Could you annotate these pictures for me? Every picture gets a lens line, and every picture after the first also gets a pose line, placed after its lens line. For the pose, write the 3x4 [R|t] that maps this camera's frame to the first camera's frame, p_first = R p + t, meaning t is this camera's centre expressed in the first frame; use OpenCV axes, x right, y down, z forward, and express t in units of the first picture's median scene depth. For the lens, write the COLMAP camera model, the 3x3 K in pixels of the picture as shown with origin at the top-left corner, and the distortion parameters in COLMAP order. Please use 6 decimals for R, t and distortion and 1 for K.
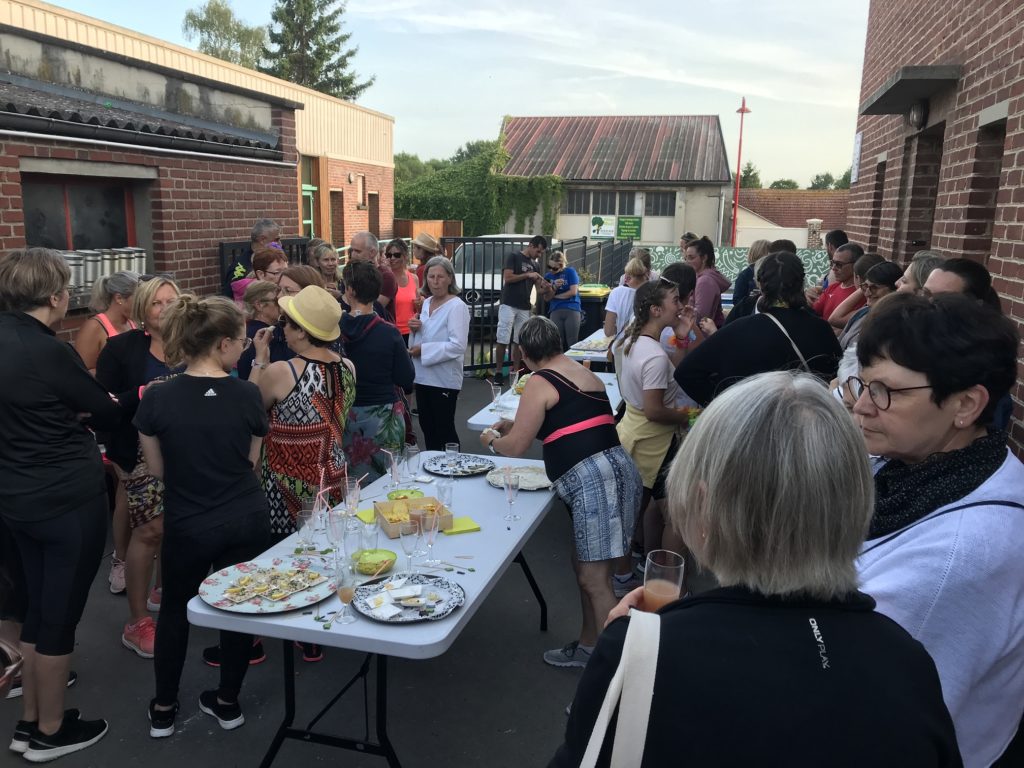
lens RADIAL K [[869.4, 0, 504.0], [0, 869.4, 386.4], [0, 0, 1]] dist [0.048870, -0.050604]
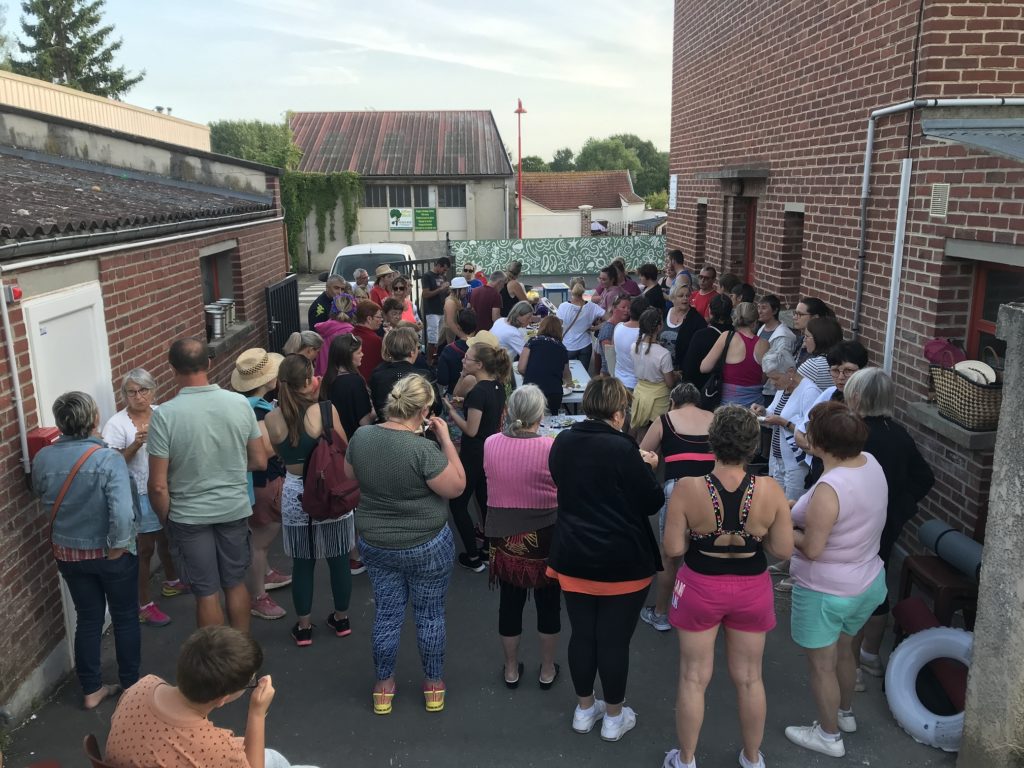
lens RADIAL K [[869.4, 0, 503.7], [0, 869.4, 390.1], [0, 0, 1]] dist [0.048870, -0.050604]
pose [[0.961142, -0.093845, 0.259613, -0.063988], [0.086158, 0.995443, 0.040857, -0.006045], [-0.262264, -0.016901, 0.964848, -0.072786]]
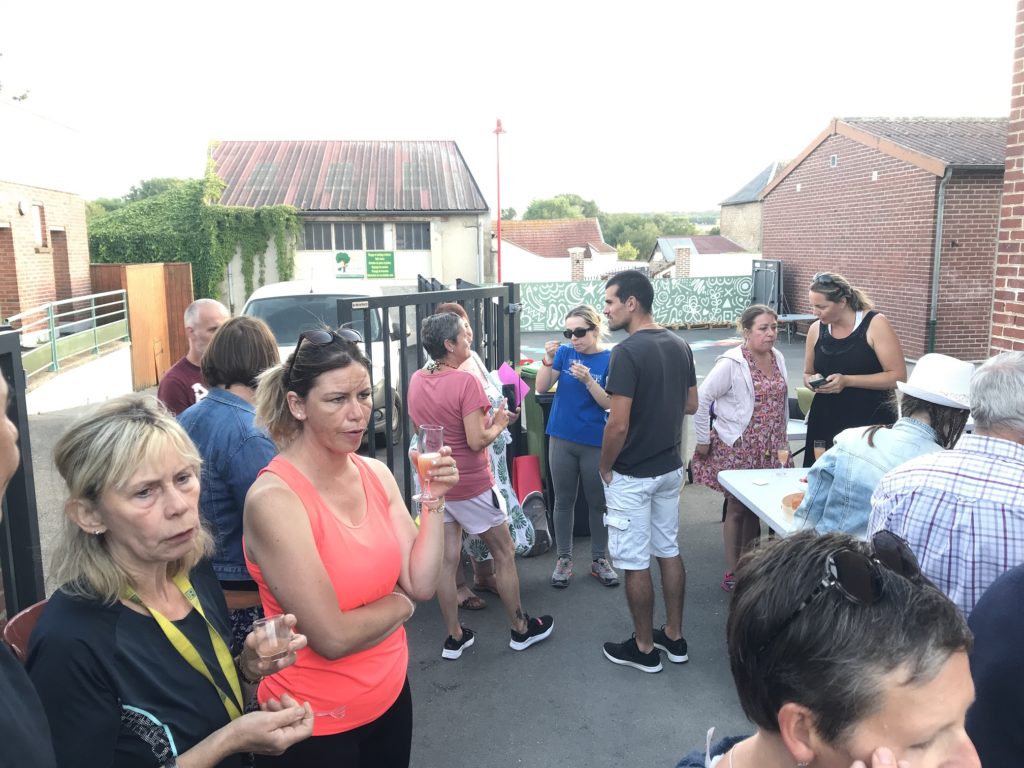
lens RADIAL K [[869.4, 0, 514.8], [0, 869.4, 374.0], [0, 0, 1]] dist [0.048870, -0.050604]
pose [[0.936587, -0.083024, 0.340457, -0.036804], [0.100685, 0.994320, -0.034508, -0.028428], [-0.335659, 0.066599, 0.939626, 0.141732]]
